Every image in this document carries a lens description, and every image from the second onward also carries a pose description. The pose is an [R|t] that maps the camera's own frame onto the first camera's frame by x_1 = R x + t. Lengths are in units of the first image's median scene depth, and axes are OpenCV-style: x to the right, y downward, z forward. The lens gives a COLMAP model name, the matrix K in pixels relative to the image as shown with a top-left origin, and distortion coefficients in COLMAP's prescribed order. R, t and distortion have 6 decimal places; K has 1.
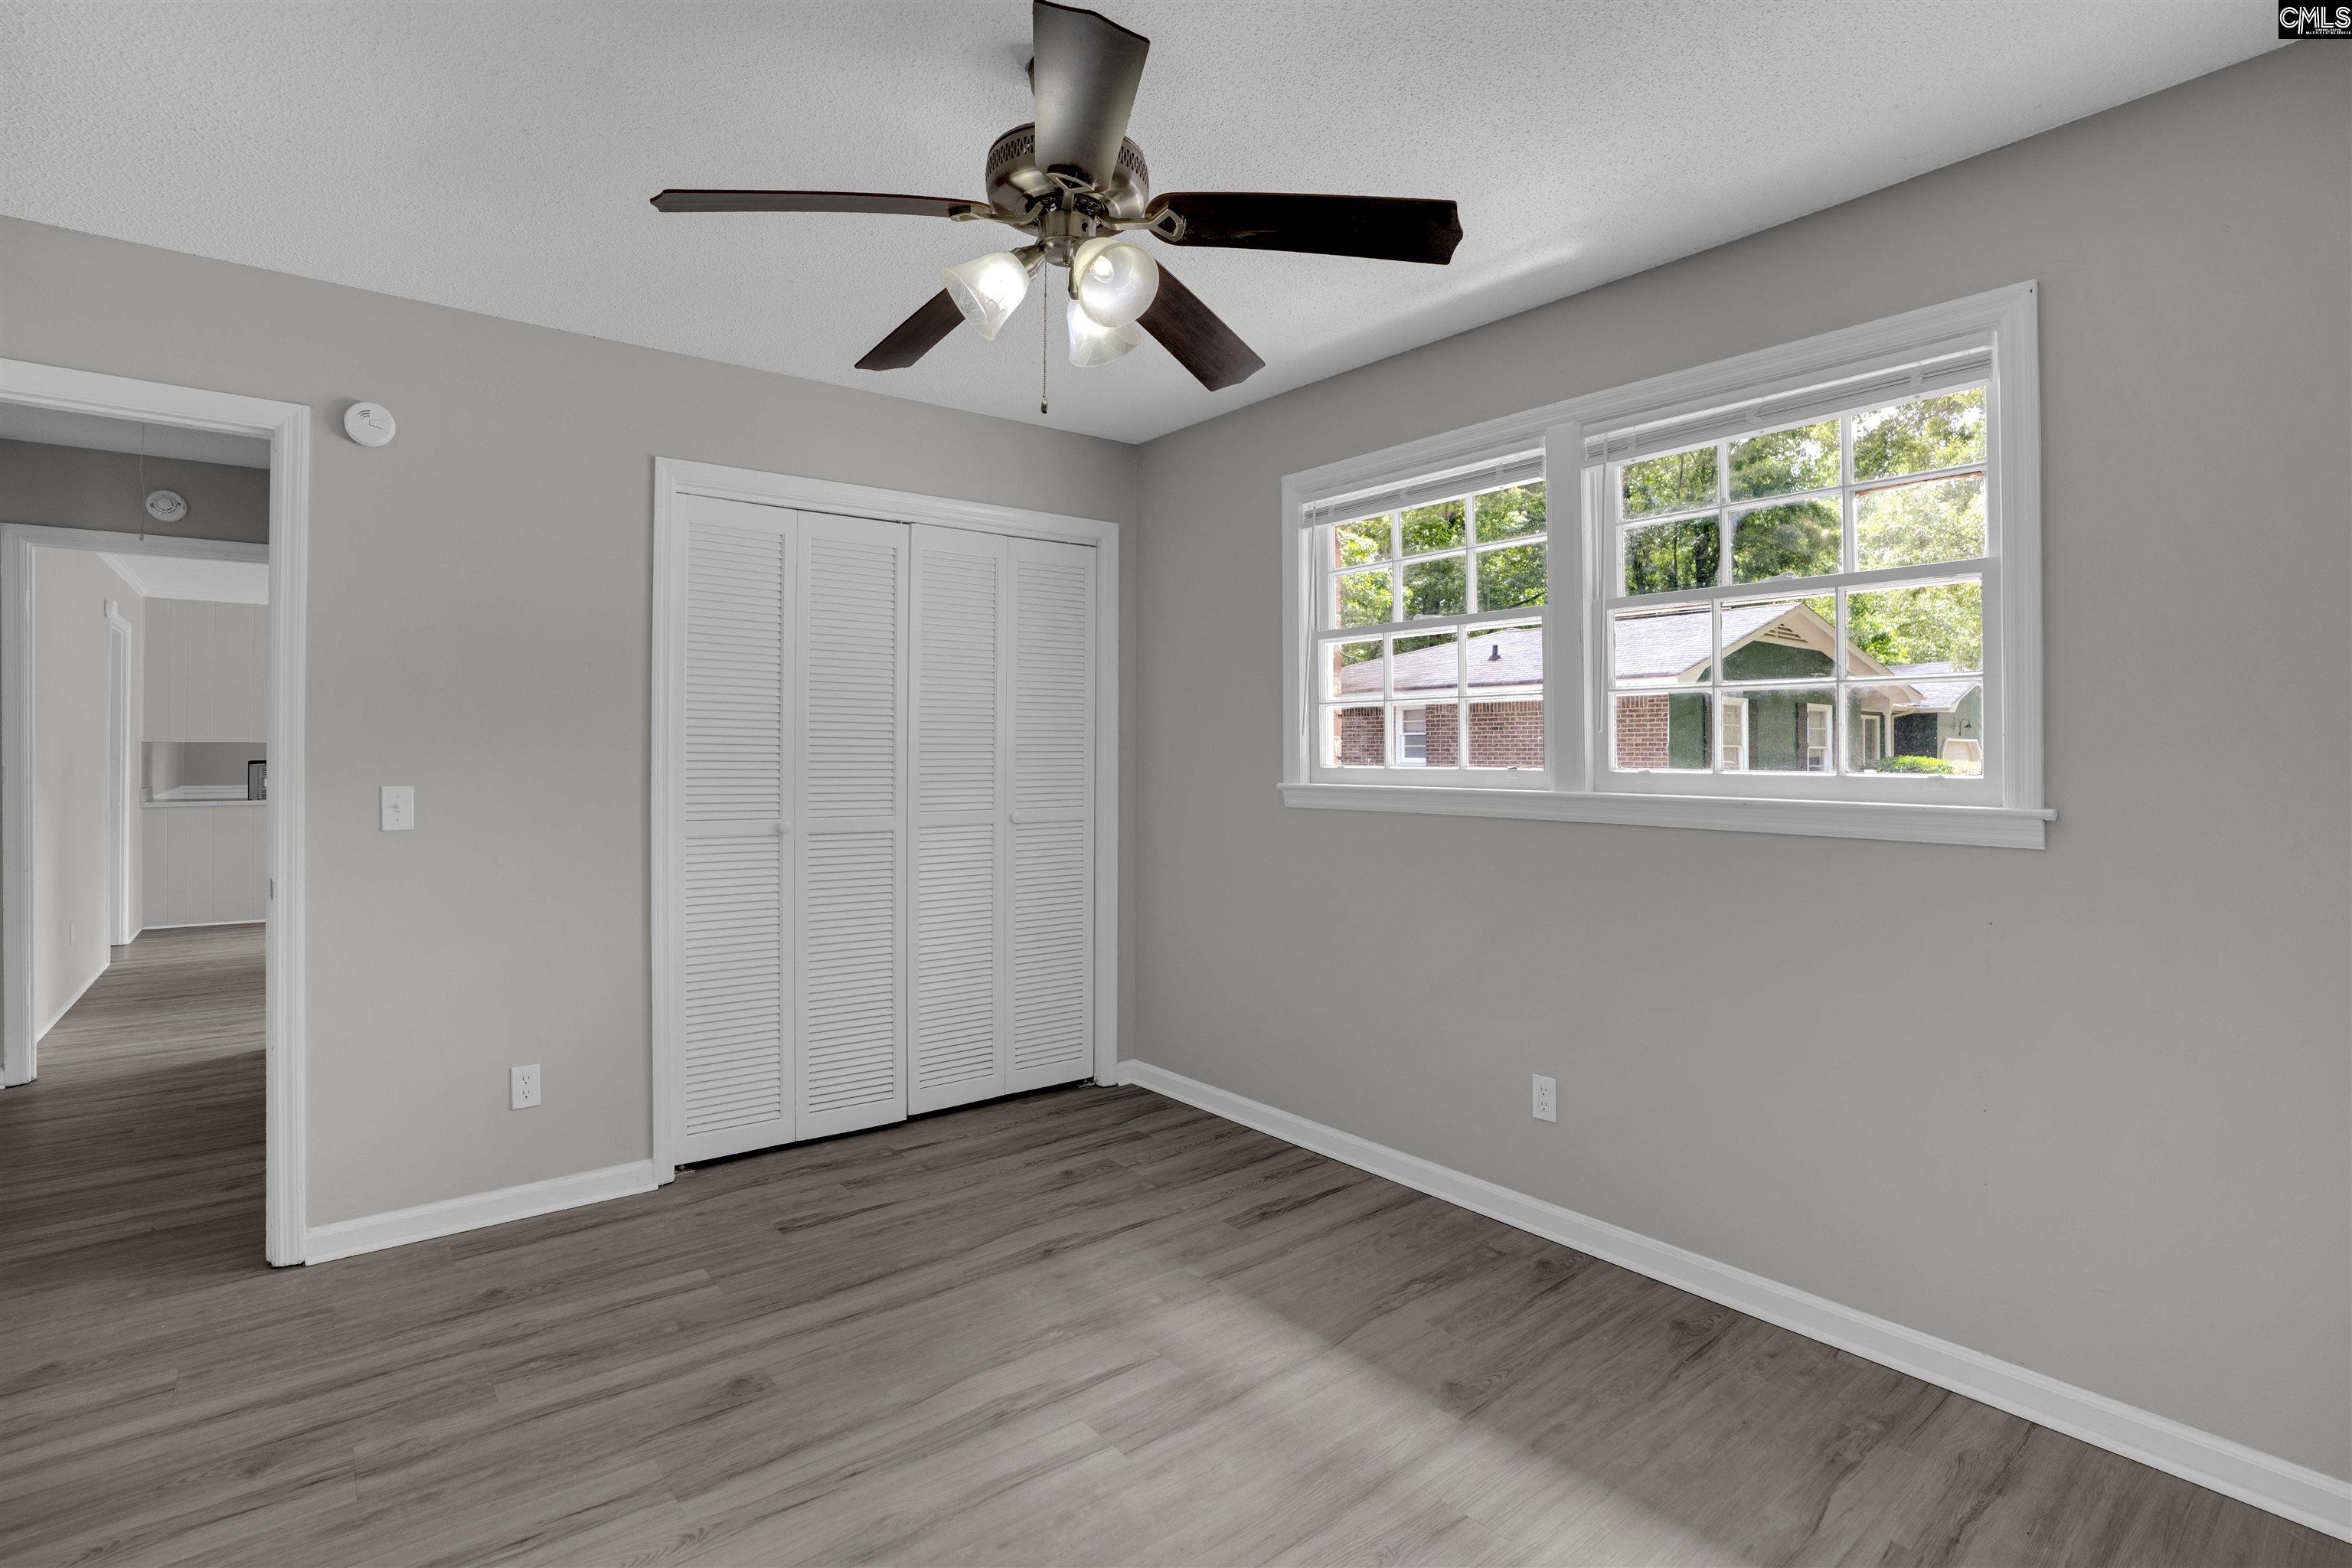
lens RADIAL K [[1112.3, 0, 1152.4], [0, 1112.3, 736.0], [0, 0, 1]] dist [-0.060418, 0.021179]
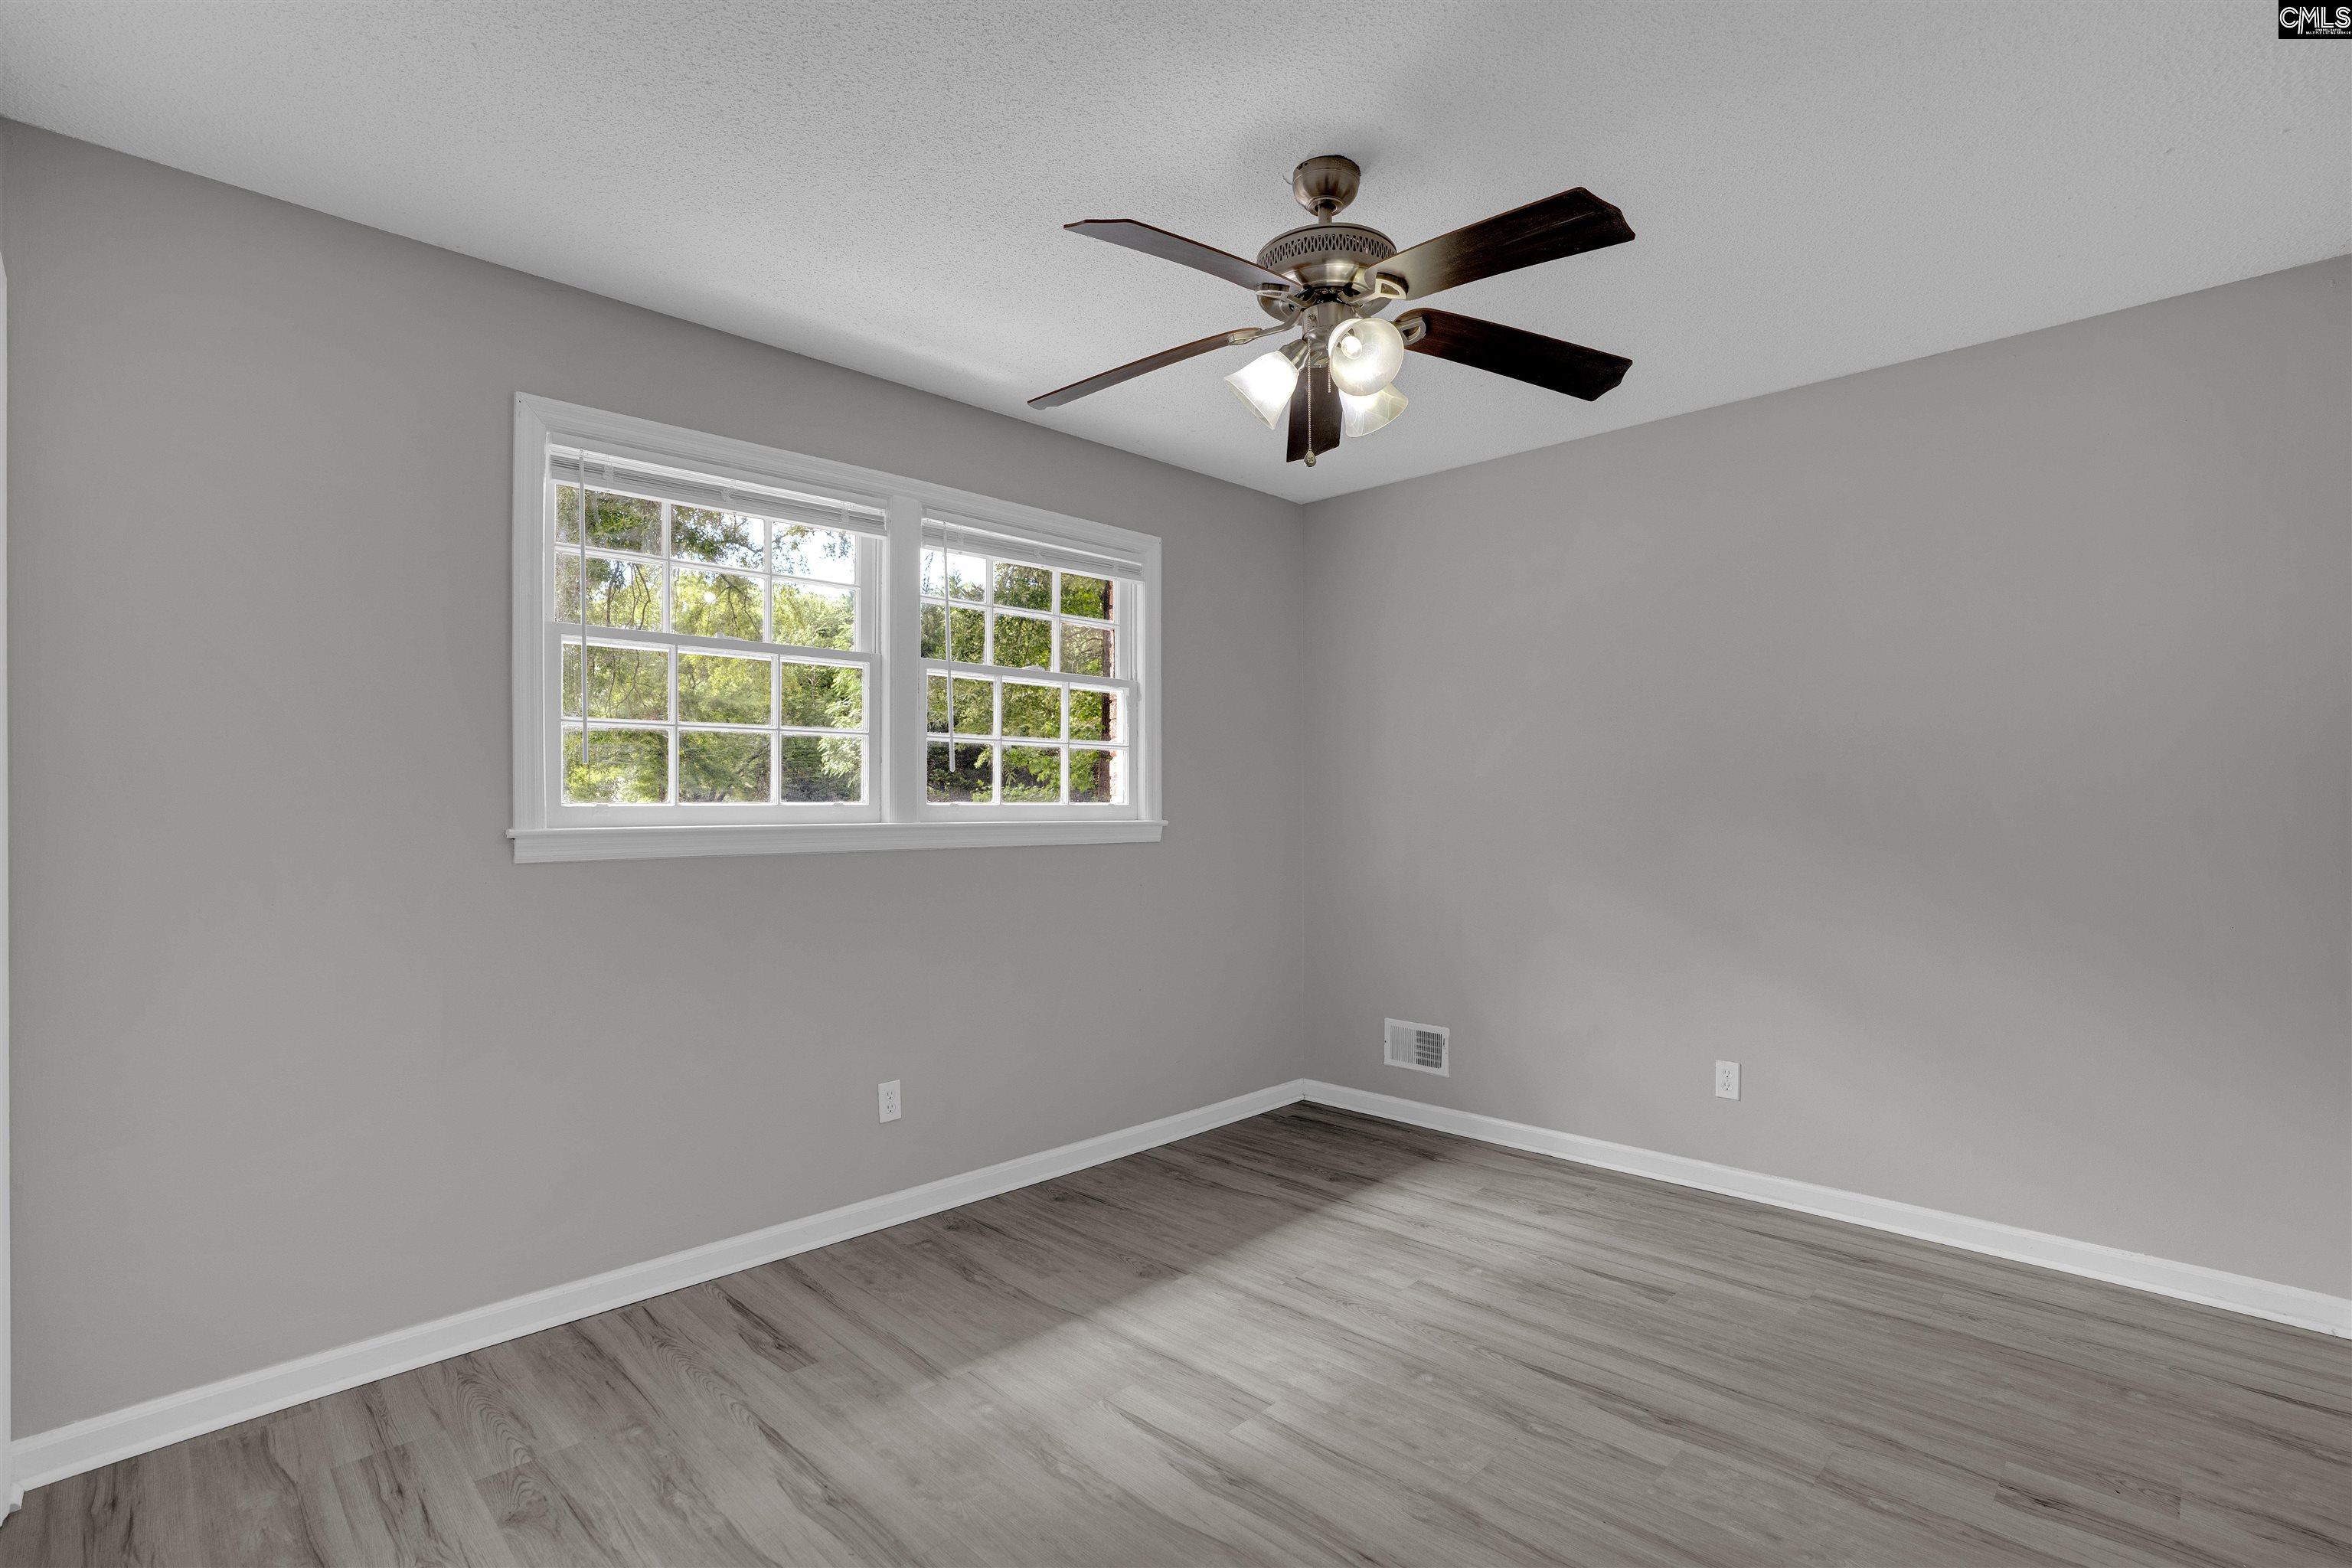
lens RADIAL K [[1112.3, 0, 1175.2], [0, 1112.3, 800.9], [0, 0, 1]] dist [-0.060418, 0.021179]
pose [[-0.126320, 0.003720, 0.991983, -0.856471], [-0.010898, 0.999927, -0.005138, 0.033248], [-0.991930, -0.011460, -0.126270, 0.941452]]
